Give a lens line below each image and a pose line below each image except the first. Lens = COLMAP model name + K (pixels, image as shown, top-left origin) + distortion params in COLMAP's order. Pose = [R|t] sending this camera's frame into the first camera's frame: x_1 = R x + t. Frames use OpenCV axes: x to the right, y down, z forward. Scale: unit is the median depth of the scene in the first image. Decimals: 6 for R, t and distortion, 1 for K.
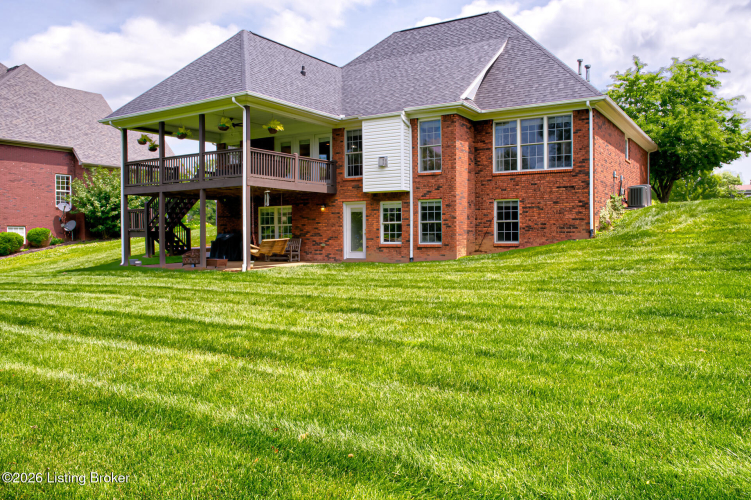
lens RADIAL K [[607.1, 0, 375.8], [0, 607.1, 248.9], [0, 0, 1]] dist [-0.014030, -0.003663]
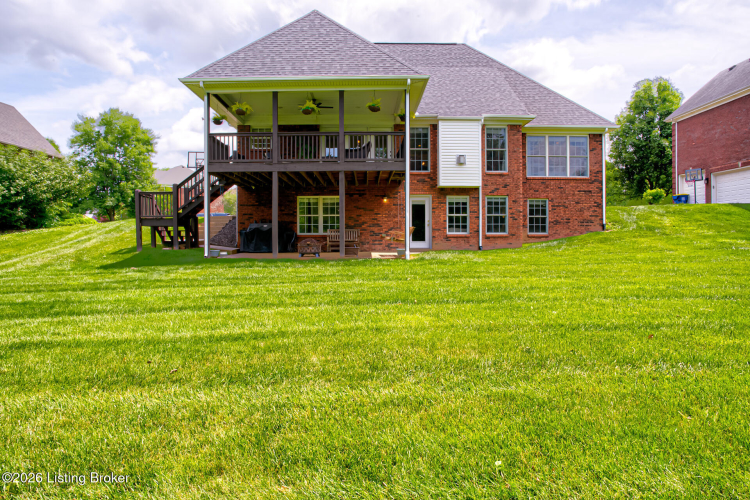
lens RADIAL K [[547.6, 0, 375.5], [0, 547.6, 254.4], [0, 0, 1]] dist [-0.114495, -0.000105]
pose [[0.848679, -0.017325, 0.528624, -0.641401], [0.002488, 0.999583, 0.028765, -0.000544], [-0.528902, -0.023098, 0.848368, 0.238904]]
